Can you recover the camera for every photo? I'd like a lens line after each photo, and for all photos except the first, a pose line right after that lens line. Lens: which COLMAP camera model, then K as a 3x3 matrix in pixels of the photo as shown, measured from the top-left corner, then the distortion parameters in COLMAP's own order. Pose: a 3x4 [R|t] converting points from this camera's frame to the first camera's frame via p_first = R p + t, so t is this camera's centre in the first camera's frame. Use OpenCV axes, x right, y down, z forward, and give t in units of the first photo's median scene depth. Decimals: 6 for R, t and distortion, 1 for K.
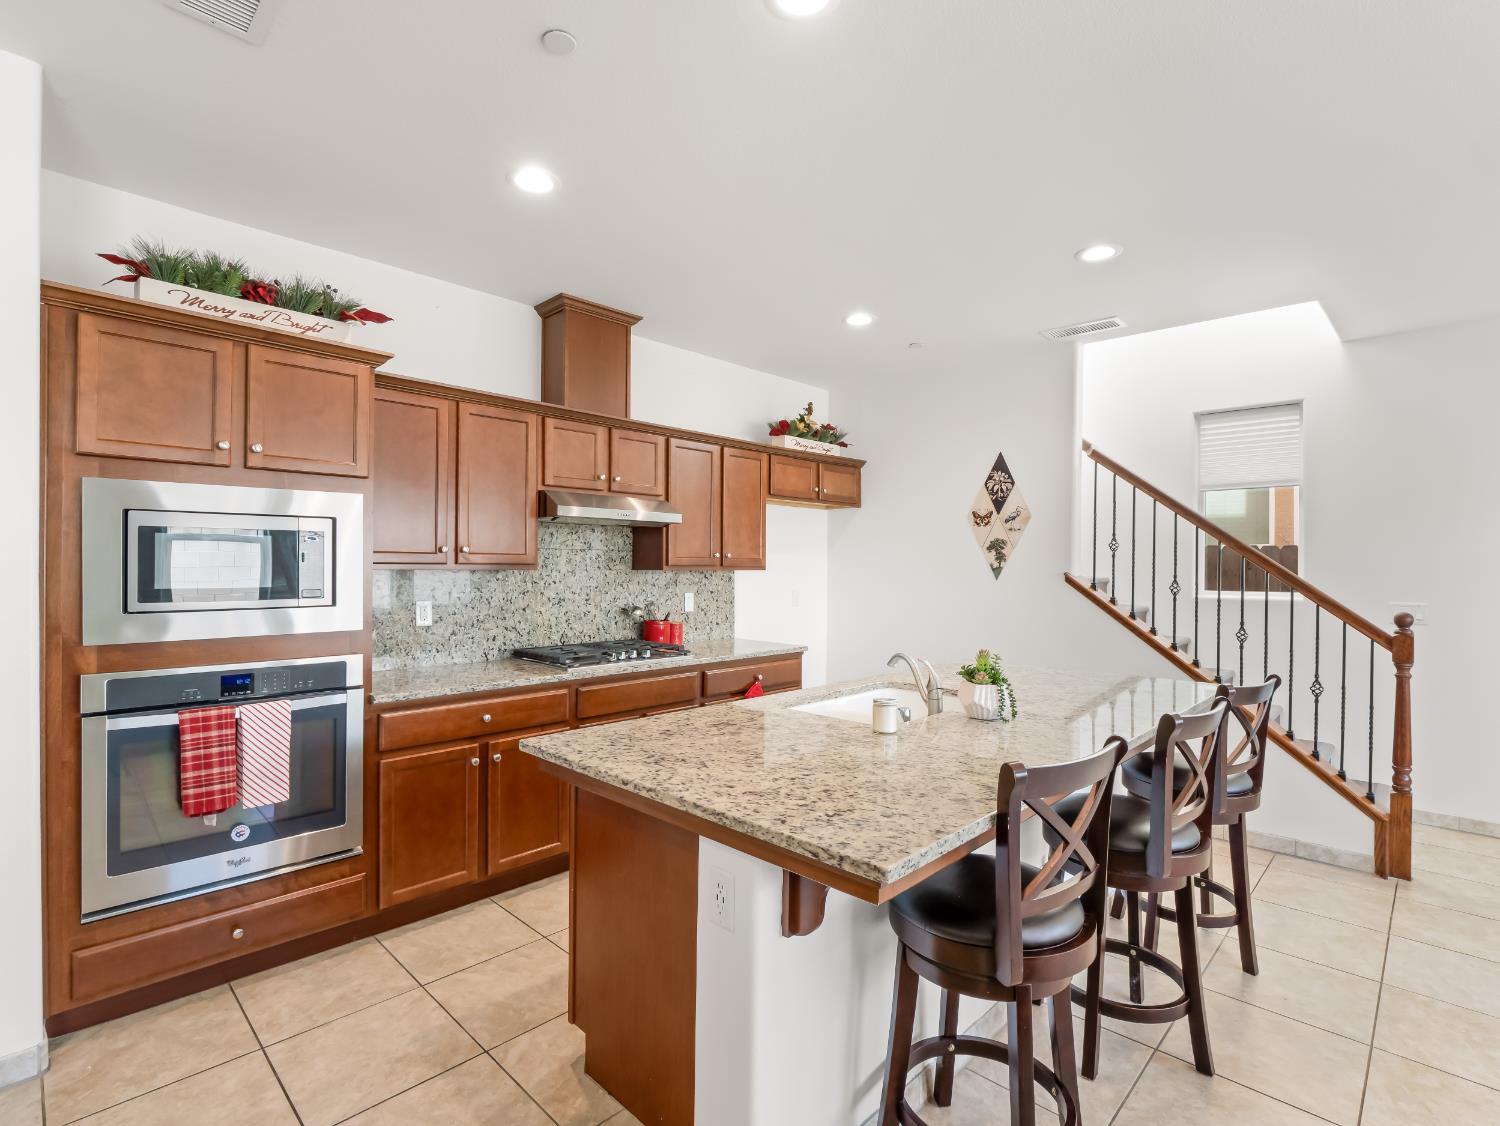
lens RADIAL K [[726.6, 0, 750.0], [0, 726.6, 563.0], [0, 0, 1]] dist [-0.005497, -0.001070]
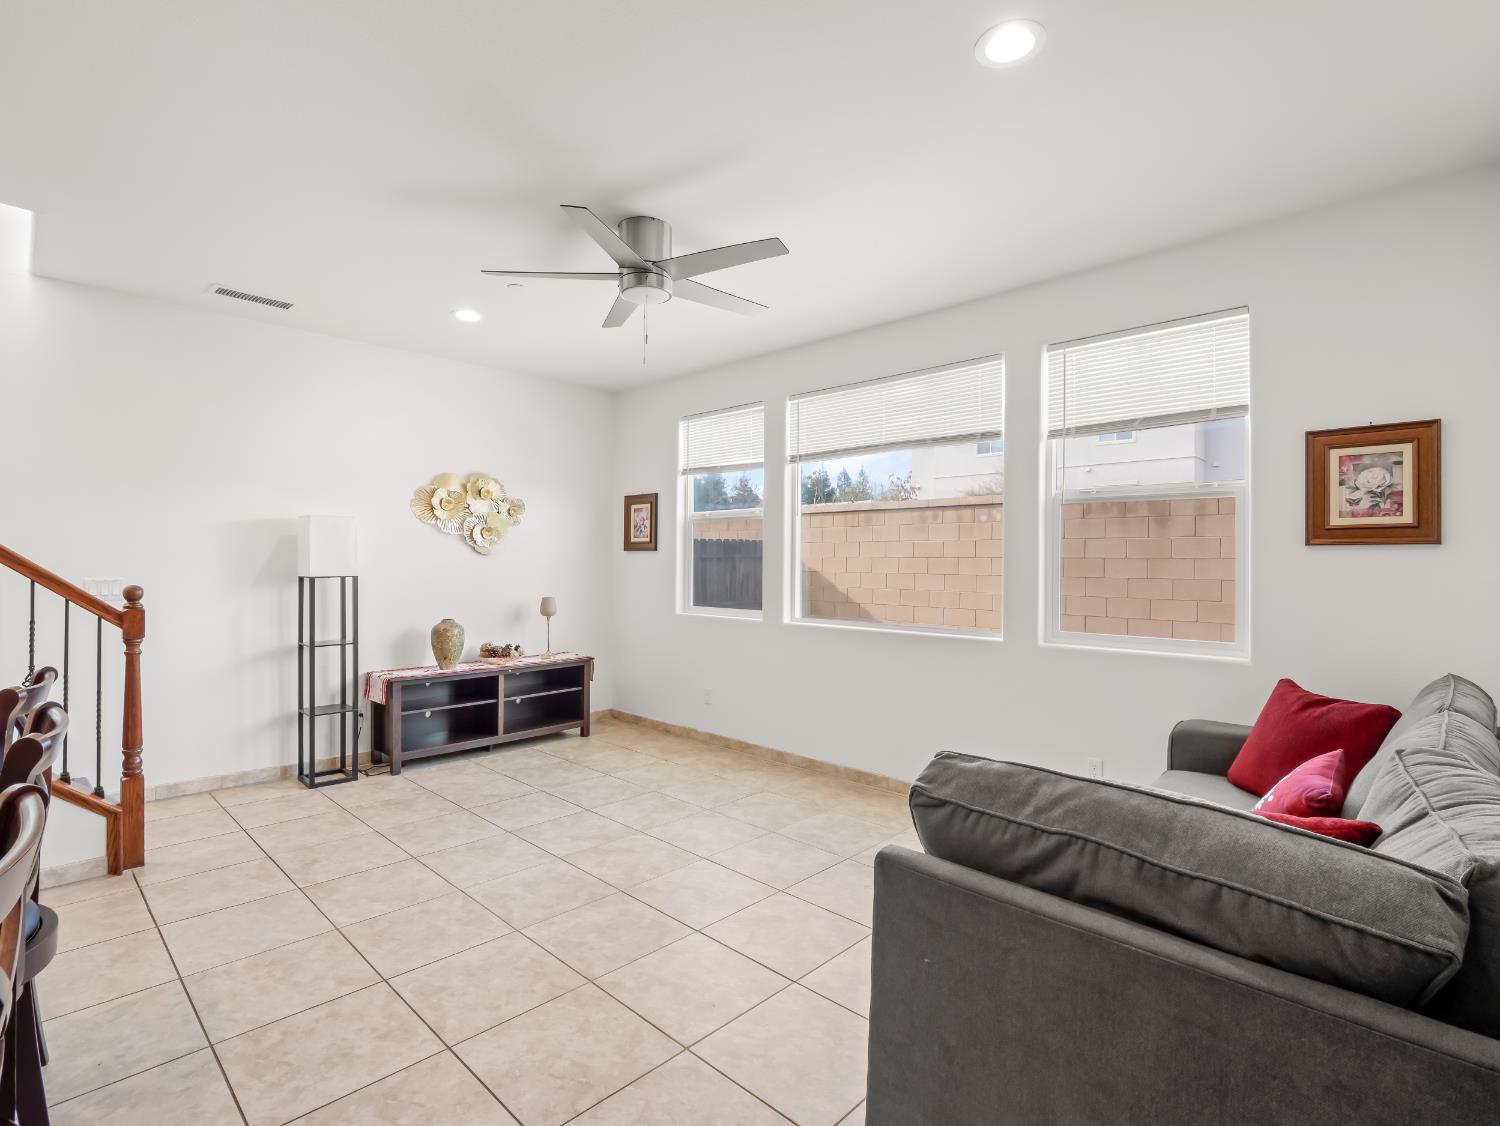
lens RADIAL K [[723.4, 0, 750.0], [0, 723.4, 558.0], [0, 0, 1]] dist [-0.018015, -0.000894]
pose [[-0.015918, -0.001964, 0.999871, -0.031584], [-0.011172, 0.999936, 0.001786, 0.019162], [-0.999811, -0.011143, -0.015939, 0.179539]]
